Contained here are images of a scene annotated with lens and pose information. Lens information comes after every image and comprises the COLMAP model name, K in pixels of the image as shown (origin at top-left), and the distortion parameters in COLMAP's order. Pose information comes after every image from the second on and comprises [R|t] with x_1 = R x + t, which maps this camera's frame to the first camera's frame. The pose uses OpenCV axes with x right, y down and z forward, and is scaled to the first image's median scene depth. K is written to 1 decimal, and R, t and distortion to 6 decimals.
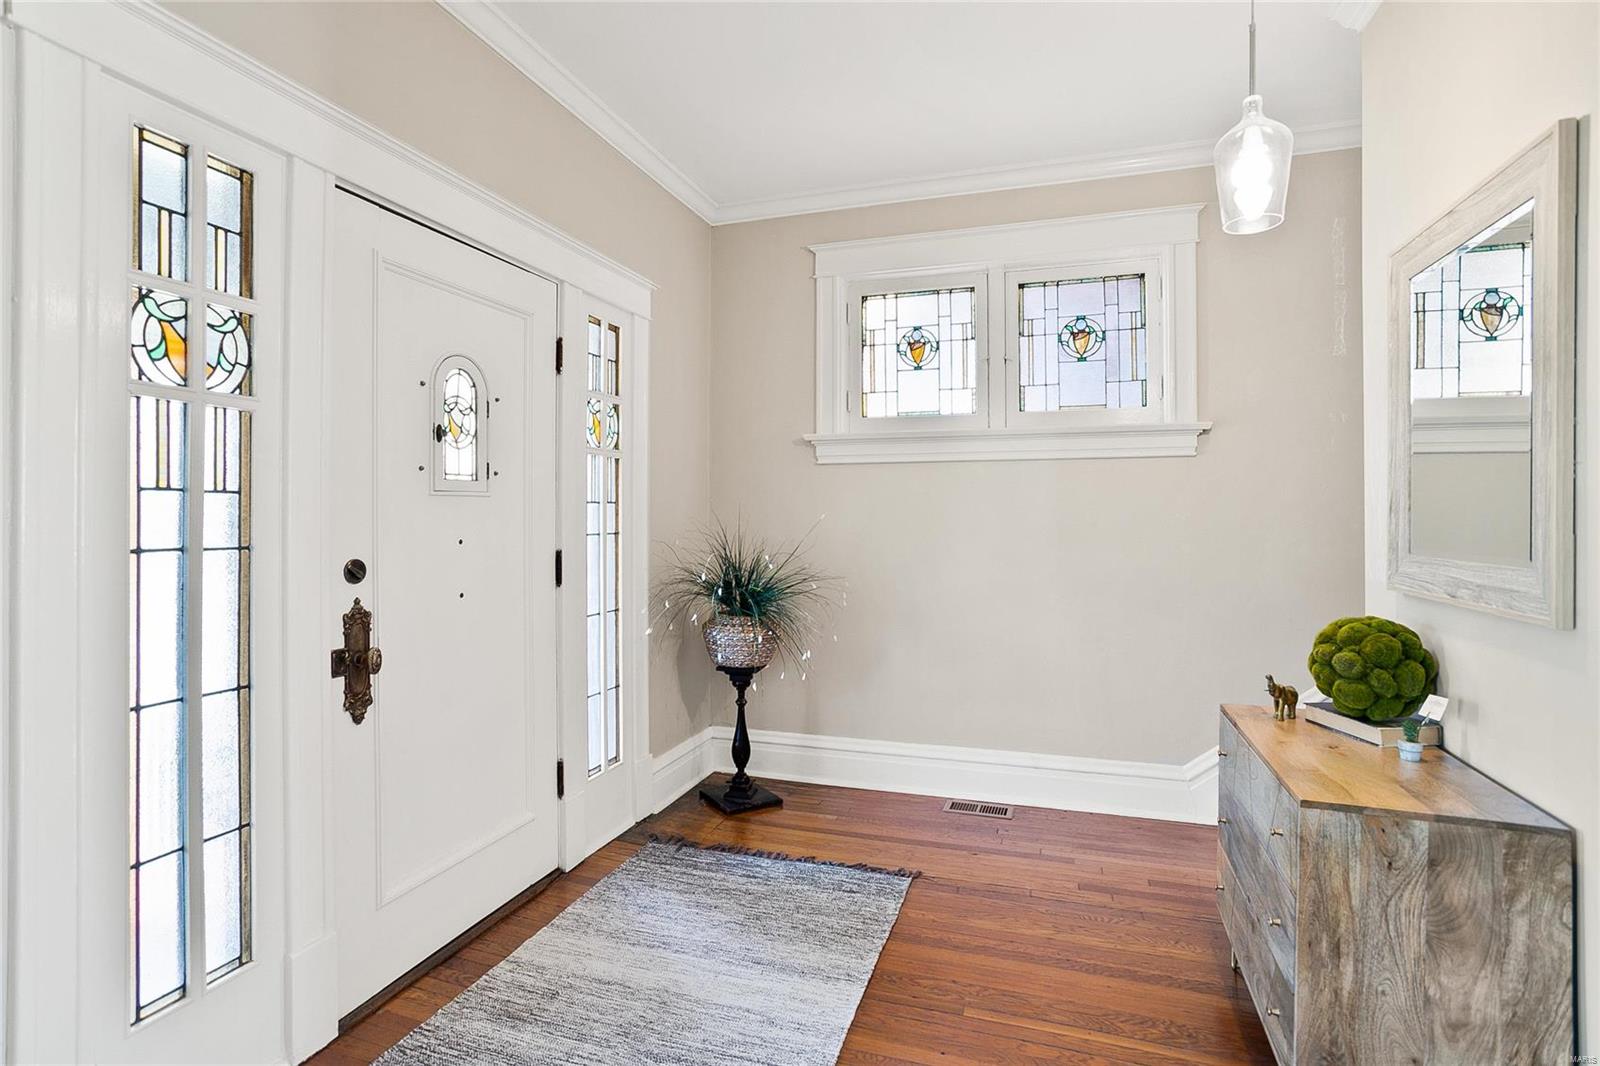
lens RADIAL K [[791.5, 0, 798.1], [0, 791.5, 512.1], [0, 0, 1]] dist [-0.059914, 0.032700]
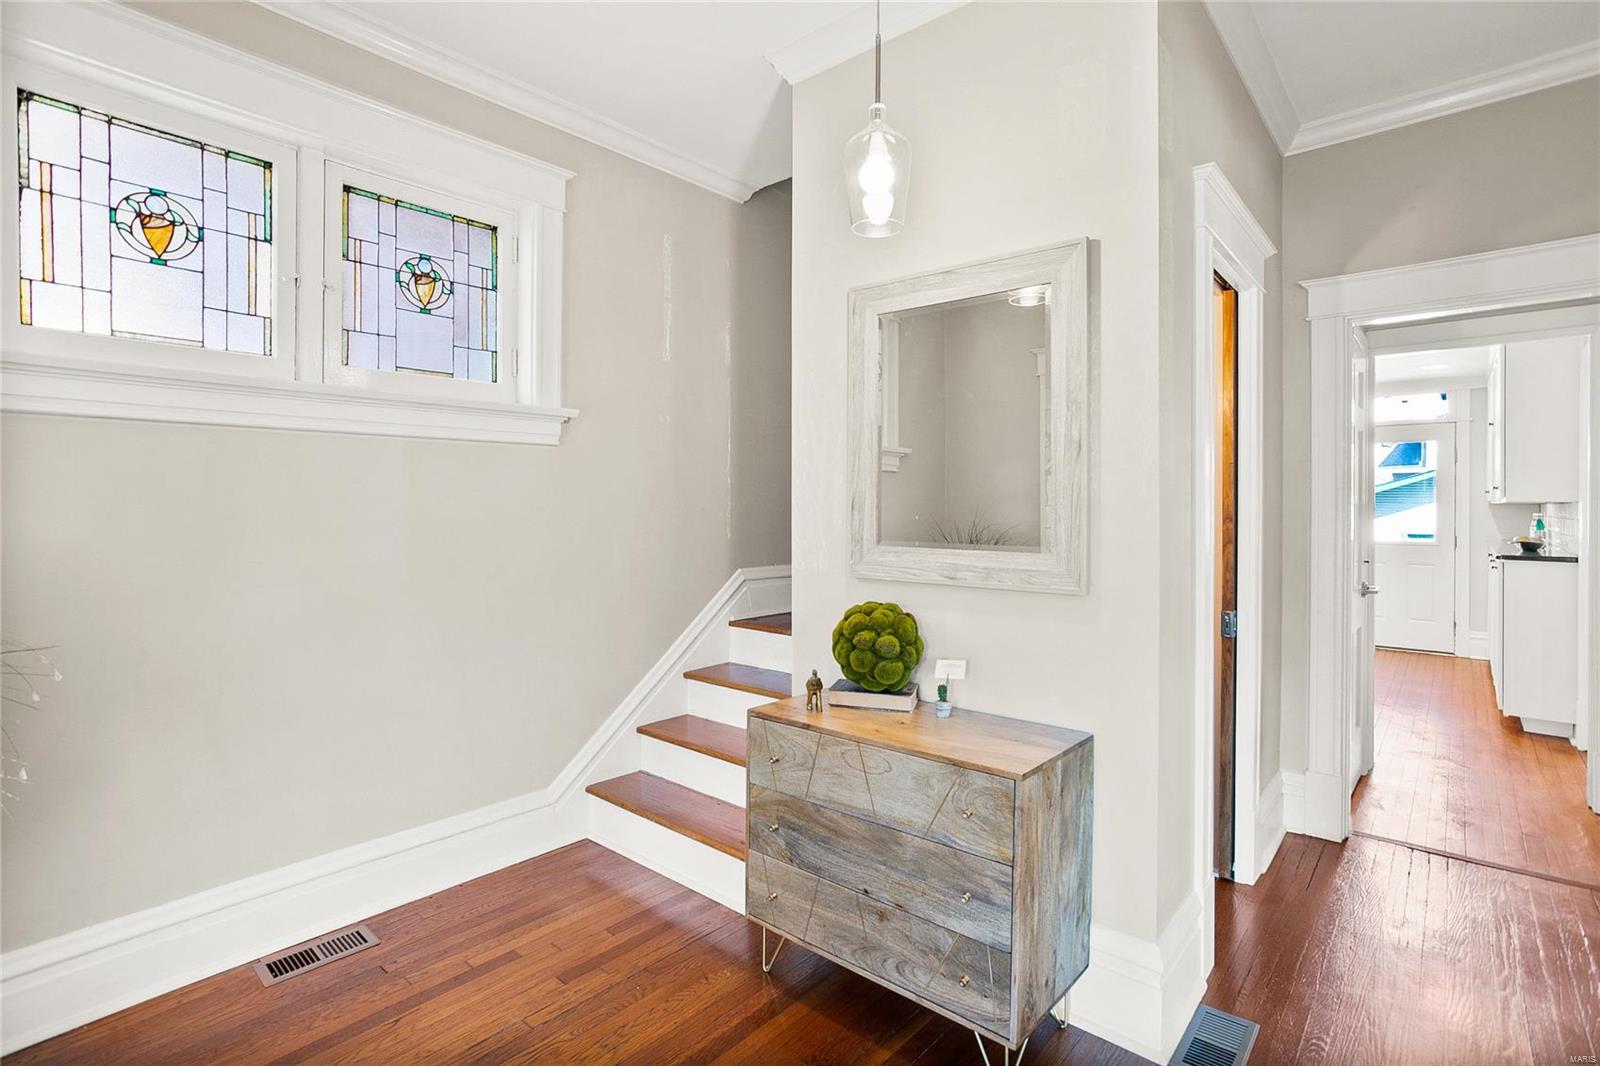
lens RADIAL K [[779.2, 0, 818.3], [0, 779.2, 505.2], [0, 0, 1]] dist [-0.054251, 0.032528]
pose [[0.384592, 0.001735, 0.923085, -0.196969], [-0.006441, 0.999979, 0.000804, -0.004485], [-0.923064, -0.006255, 0.384595, 0.349644]]
